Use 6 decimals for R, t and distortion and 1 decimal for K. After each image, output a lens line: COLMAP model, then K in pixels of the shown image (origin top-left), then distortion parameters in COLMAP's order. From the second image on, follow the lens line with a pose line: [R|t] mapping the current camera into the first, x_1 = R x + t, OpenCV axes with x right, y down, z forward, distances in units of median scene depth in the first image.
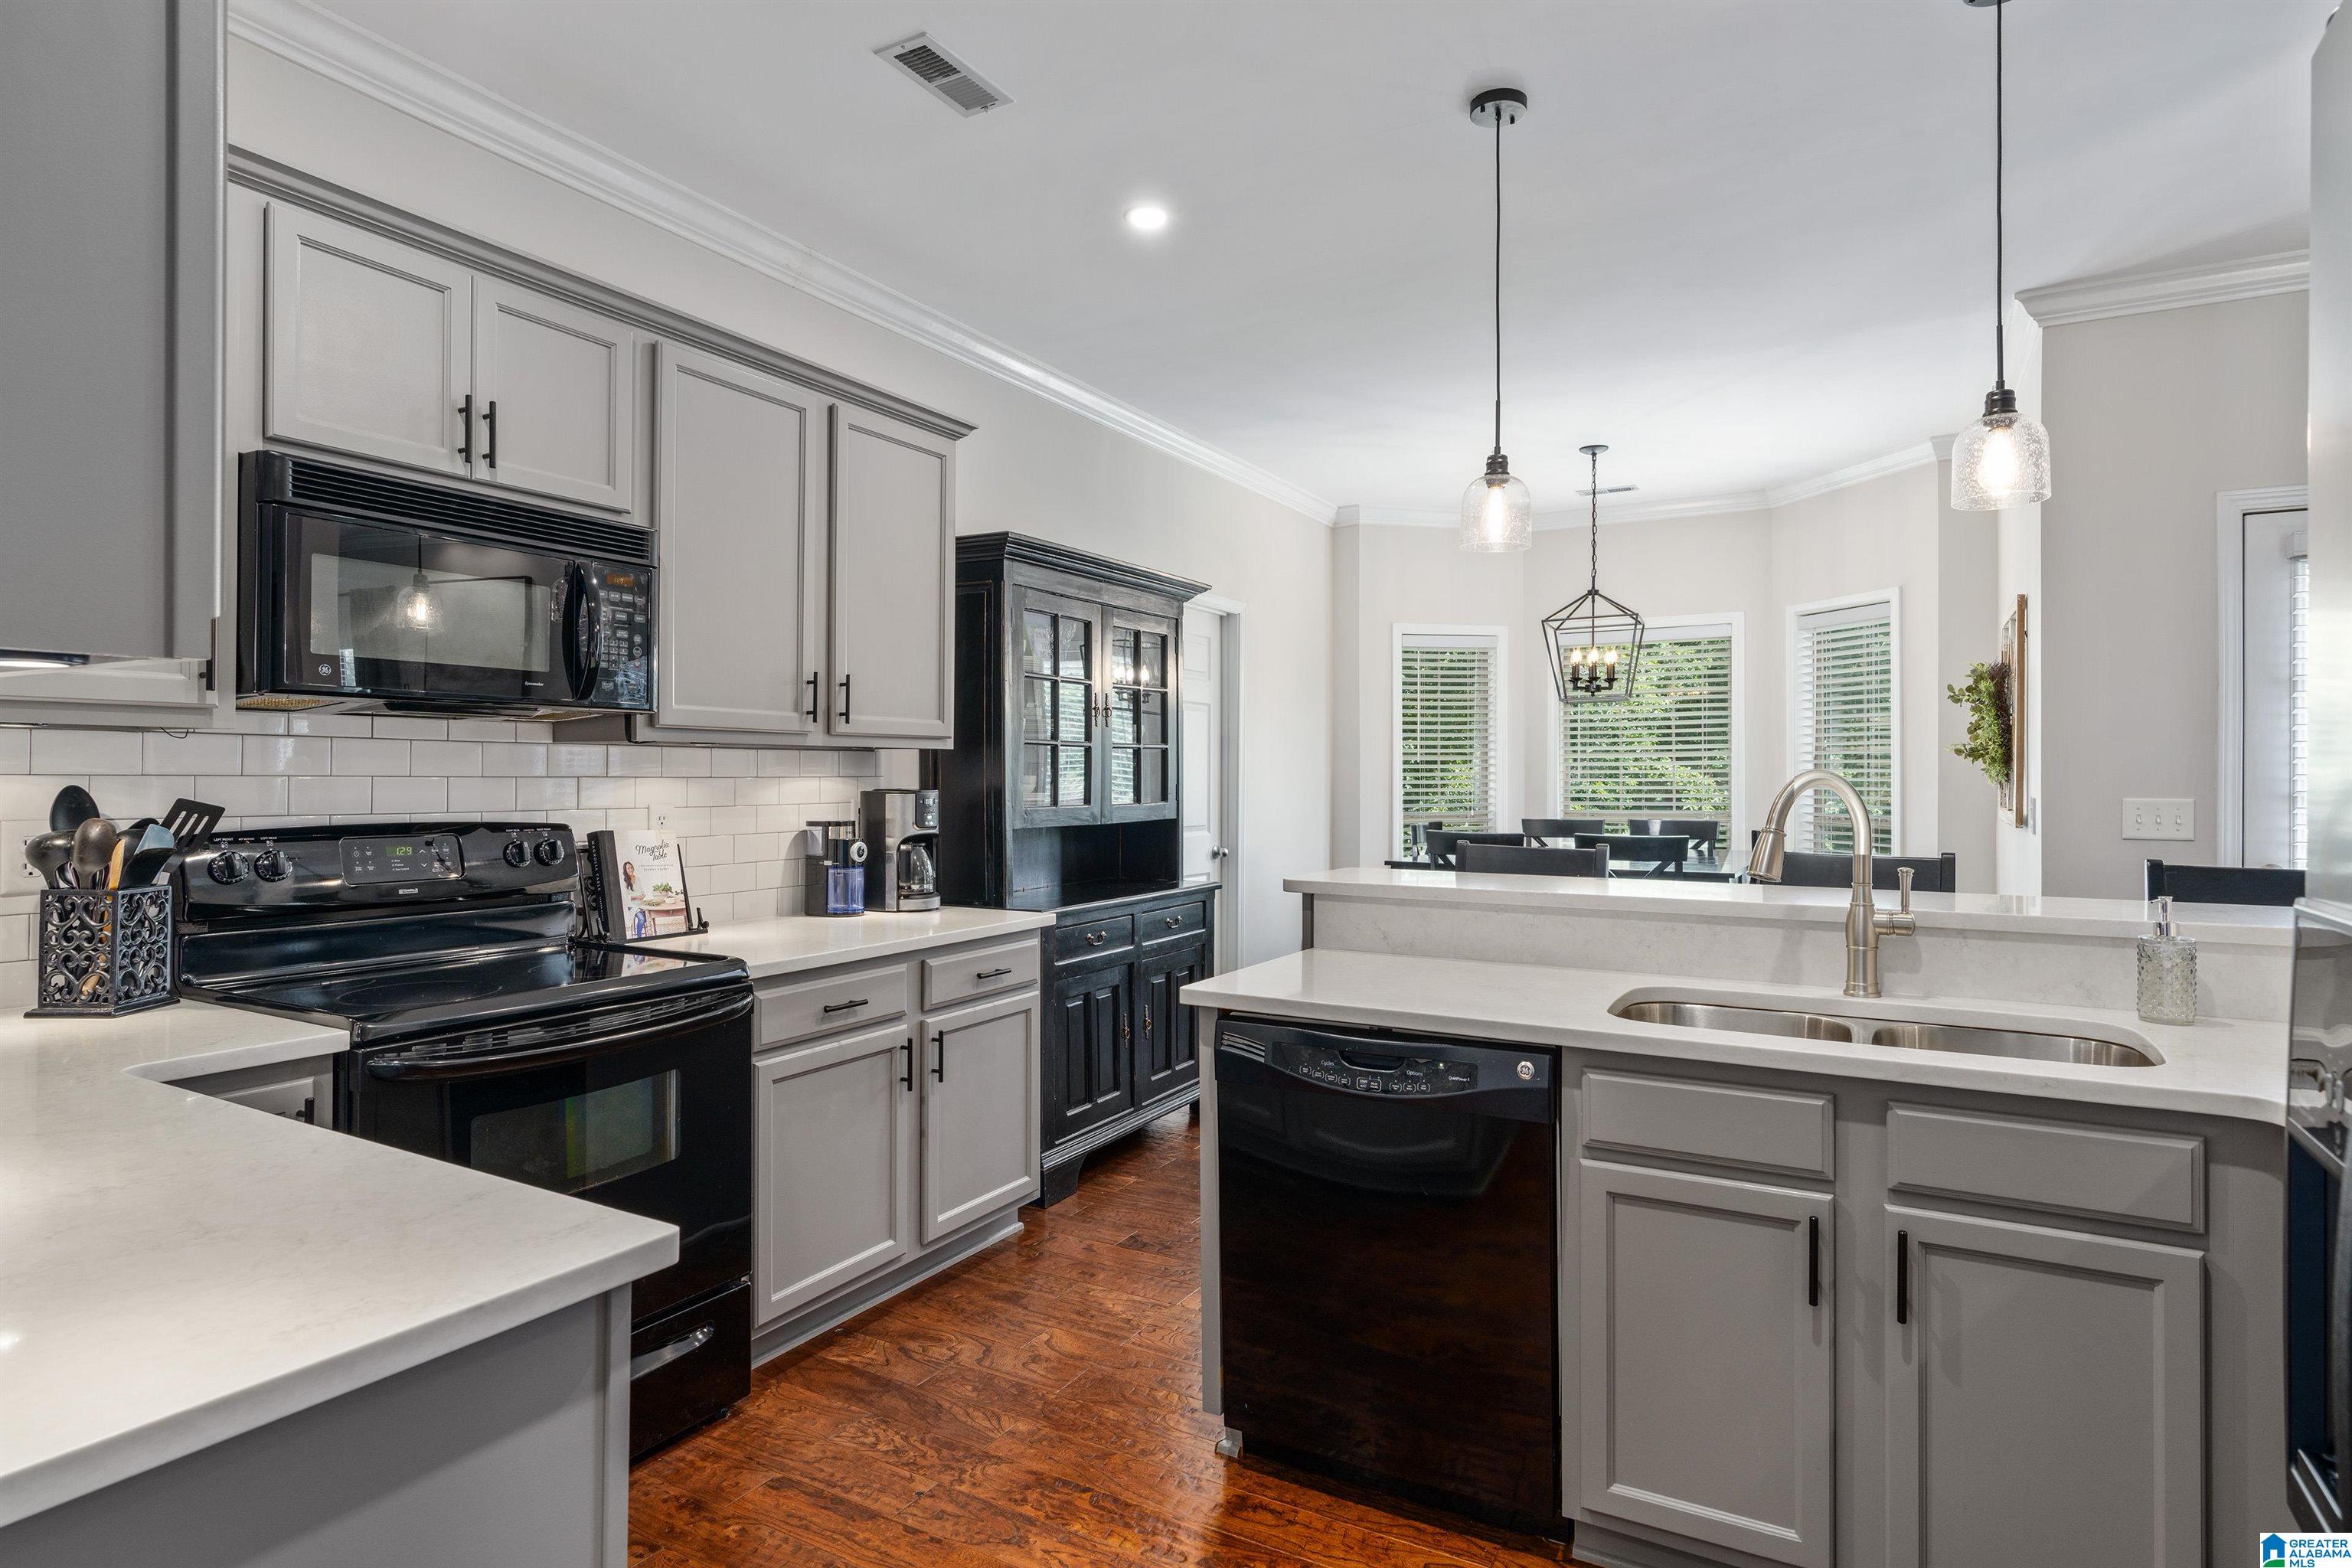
lens RADIAL K [[1260.9, 0, 1176.0], [0, 1260.9, 784.0], [0, 0, 1]] dist [-0.023332, -0.000360]
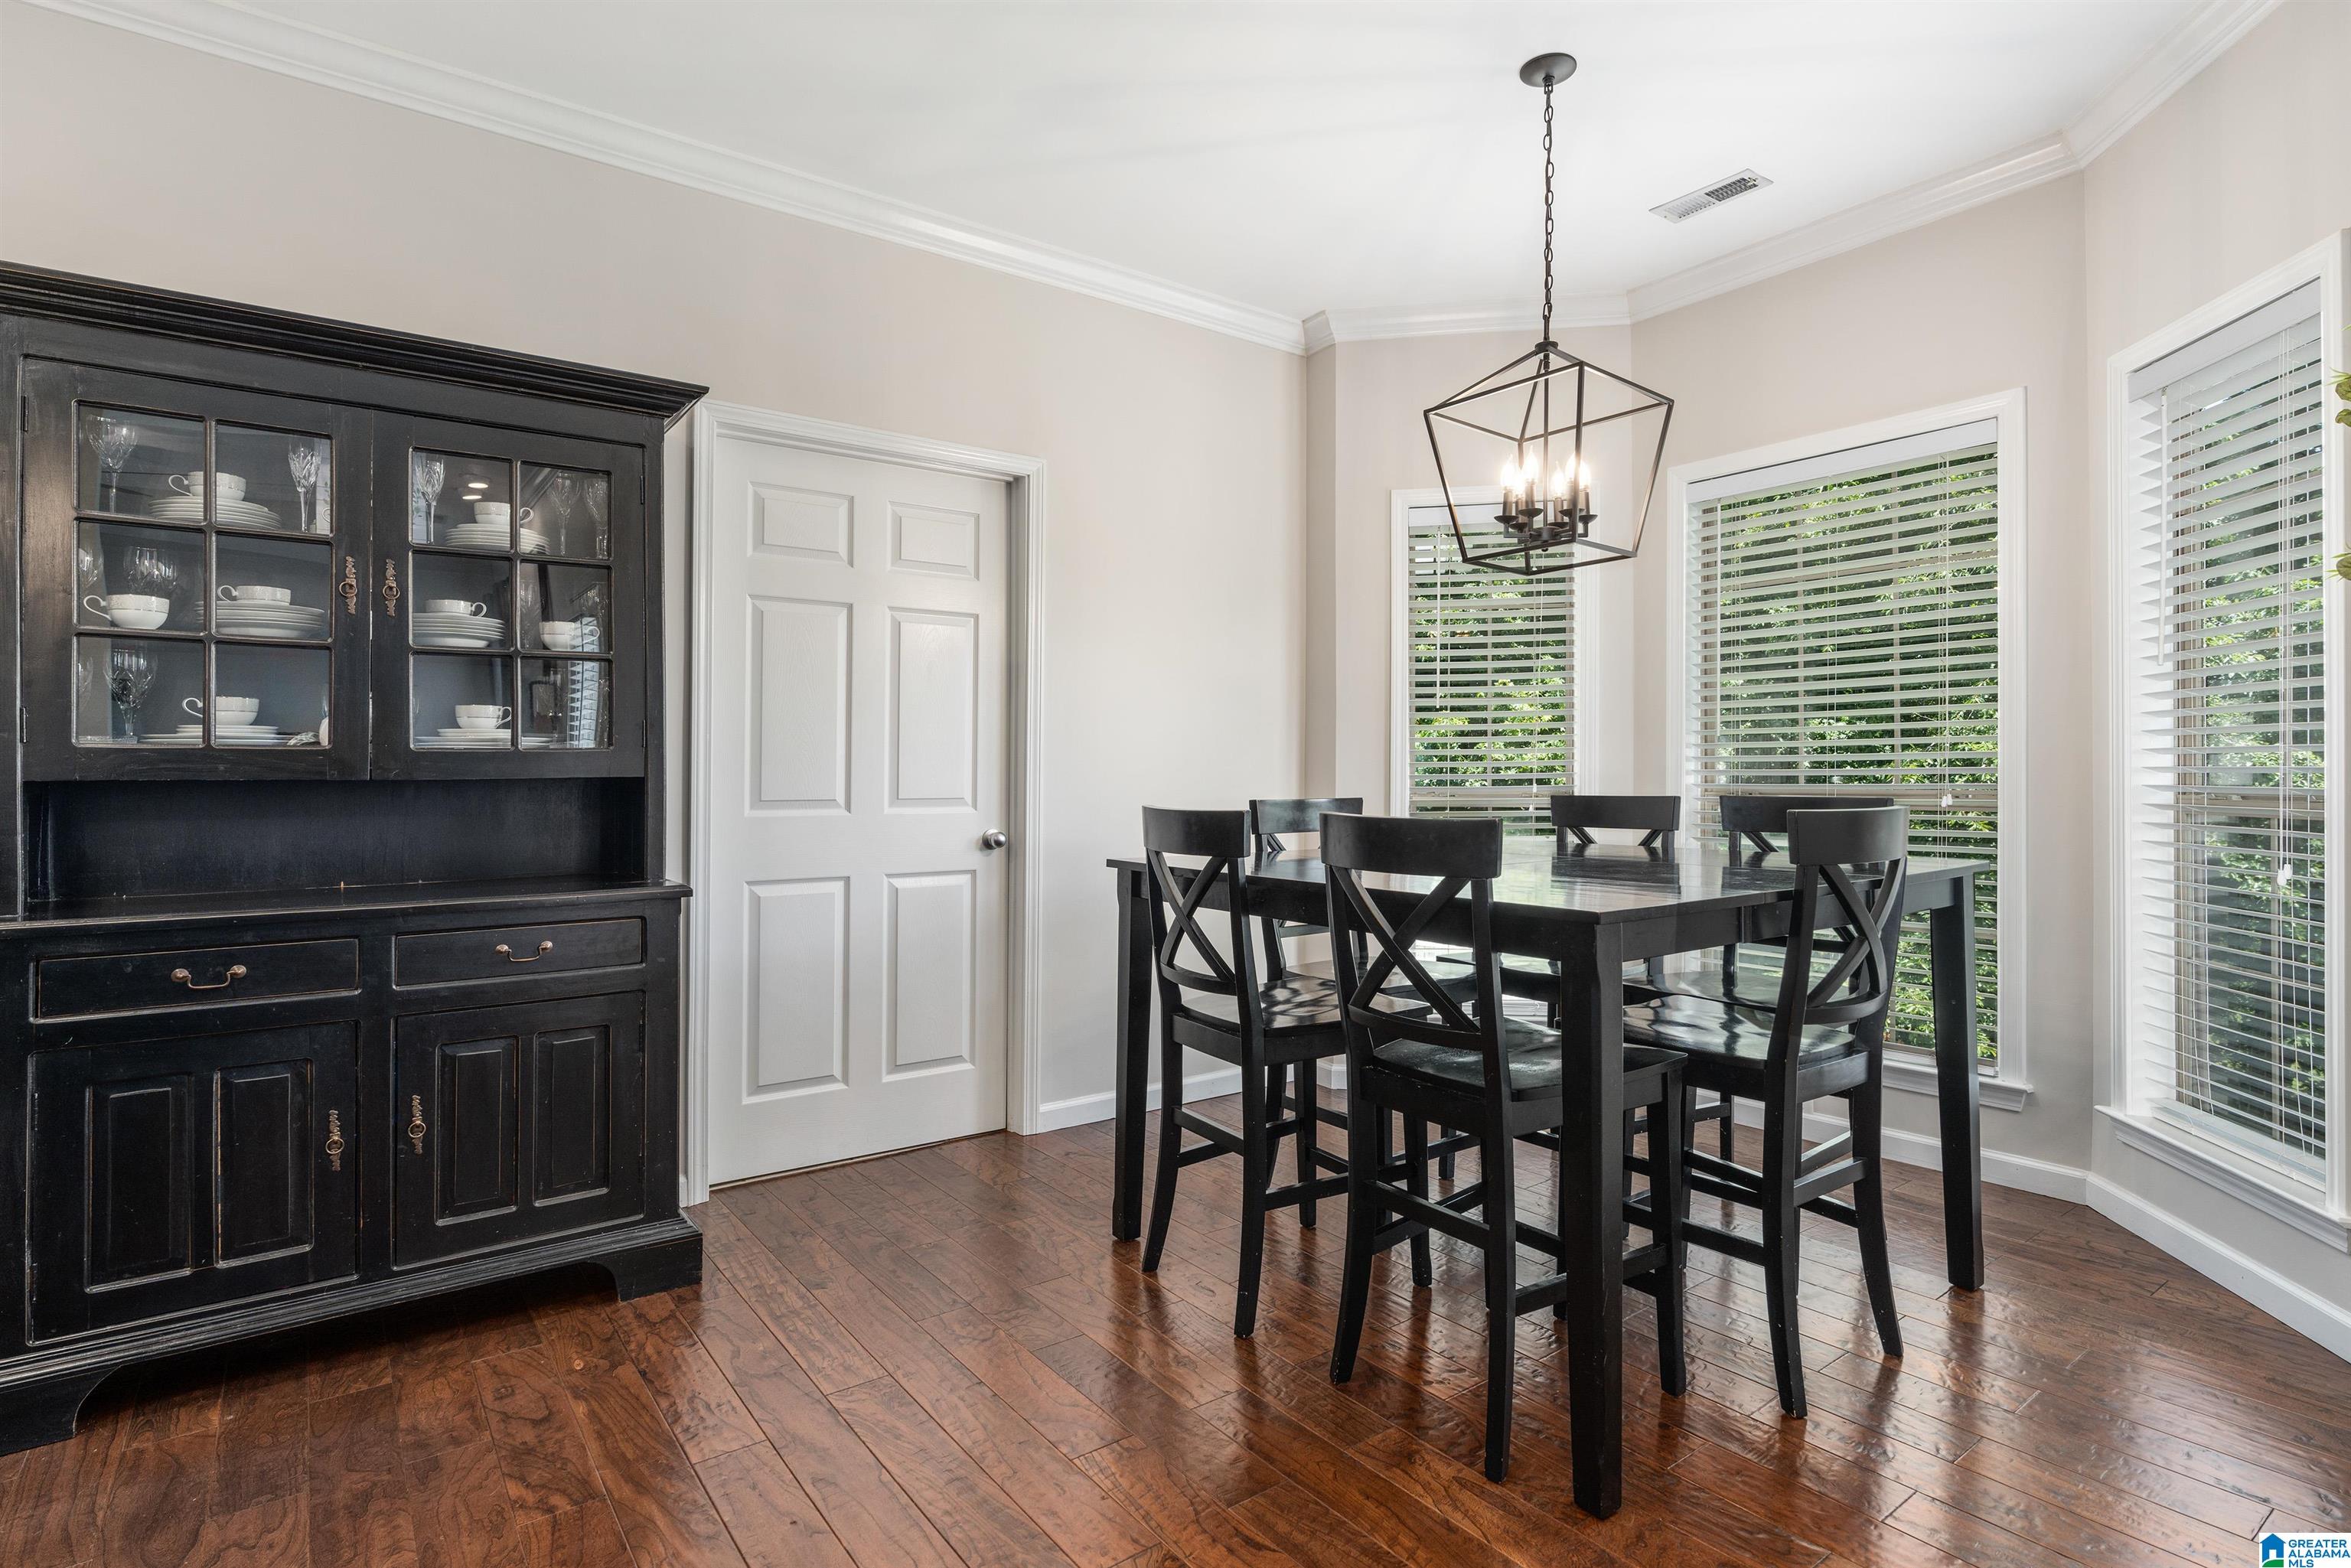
lens RADIAL K [[1196.4, 0, 1175.5], [0, 1196.4, 784.0], [0, 0, 1]] dist [-0.000796, 0.000103]
pose [[0.911794, 0.000290, -0.410649, 0.364453], [0.001064, 0.999995, 0.003068, 0.021815], [0.410648, -0.003235, 0.911788, 0.451123]]
